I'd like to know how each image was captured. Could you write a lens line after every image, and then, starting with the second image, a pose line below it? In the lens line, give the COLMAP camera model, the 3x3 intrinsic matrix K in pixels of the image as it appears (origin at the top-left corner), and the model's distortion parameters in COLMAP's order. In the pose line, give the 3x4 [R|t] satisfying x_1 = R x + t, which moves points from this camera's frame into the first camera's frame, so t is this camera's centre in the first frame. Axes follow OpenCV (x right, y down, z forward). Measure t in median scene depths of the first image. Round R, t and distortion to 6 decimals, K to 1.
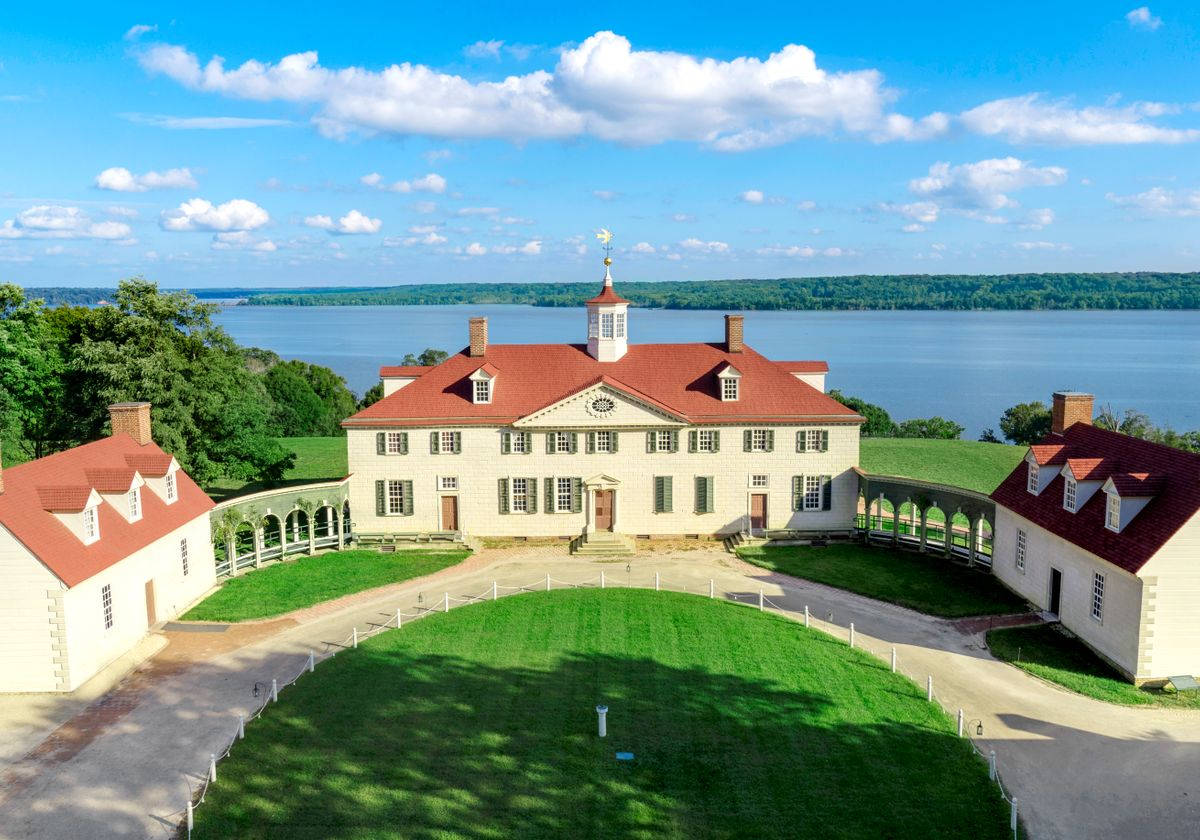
lens RADIAL K [[888.2, 0, 600.0], [0, 888.2, 420.0], [0, 0, 1]] dist [-0.001818, -0.002135]
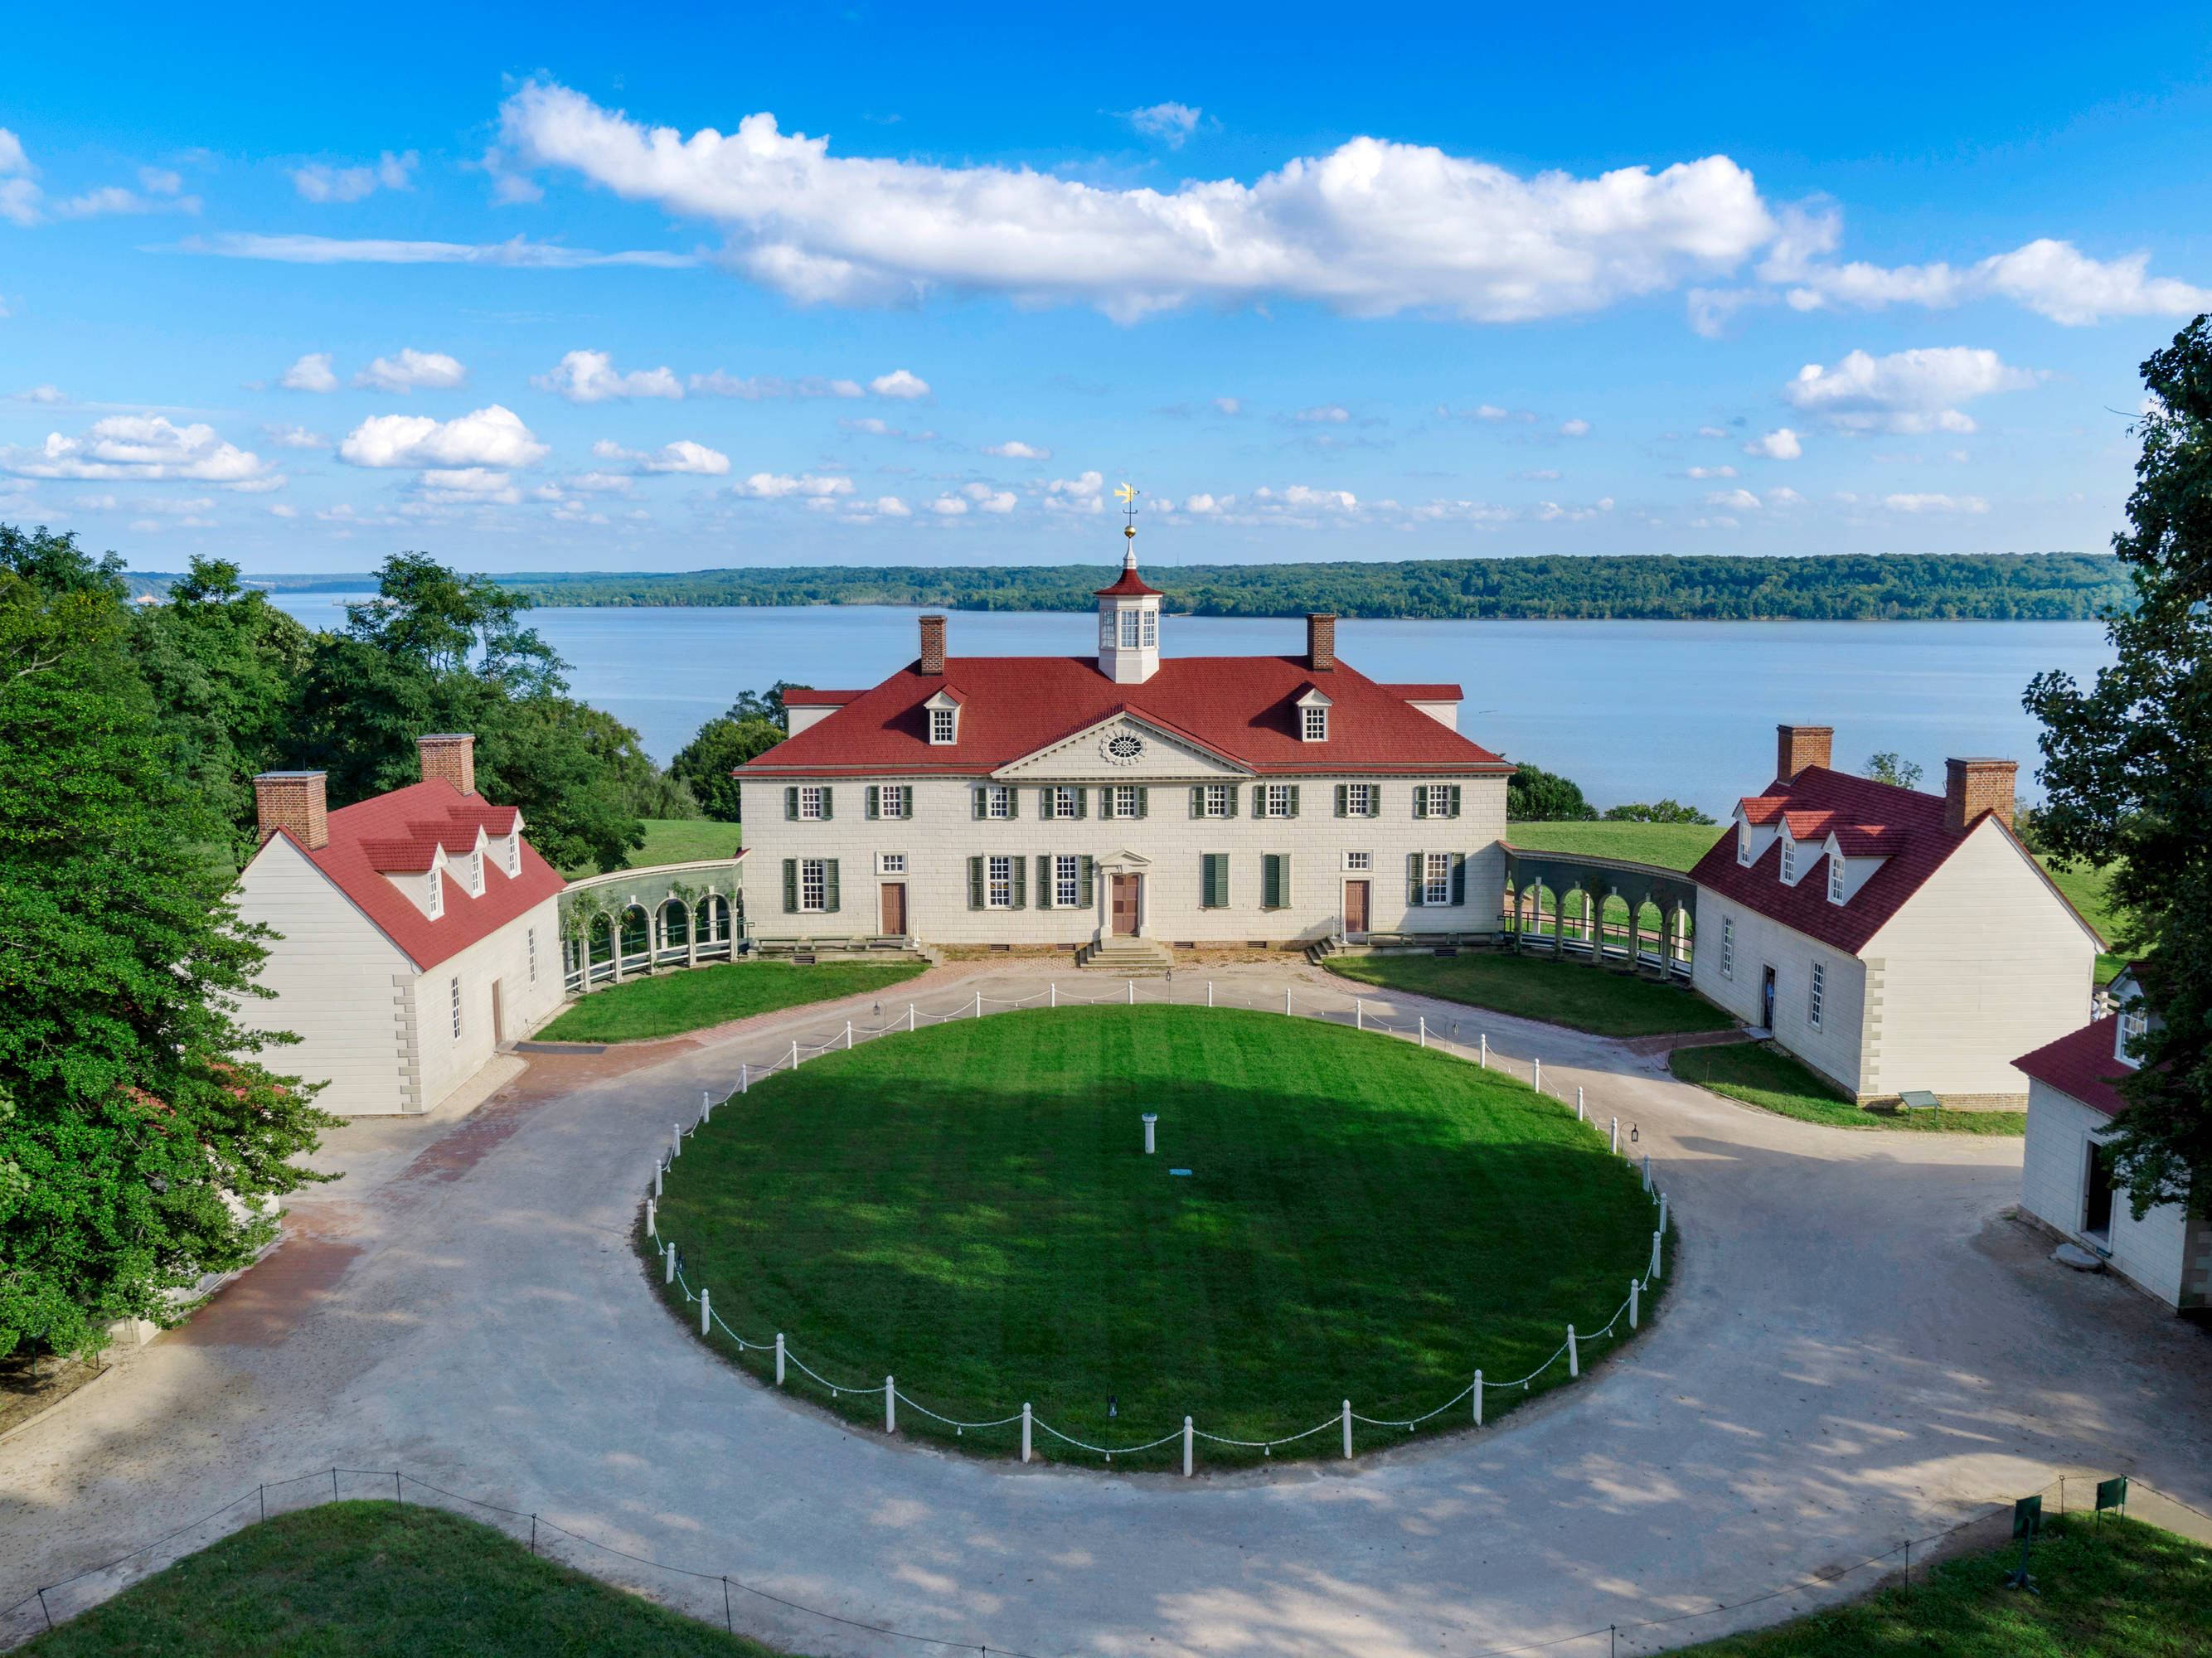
lens RADIAL K [[1631.3, 0, 1106.0], [0, 1631.3, 829.0], [0, 0, 1]] dist [-0.000621, -0.002435]
pose [[0.999783, 0.001882, 0.020732, -0.040823], [-0.002003, 0.999981, 0.005781, 0.042719], [-0.020721, -0.005822, 0.999768, -0.255013]]
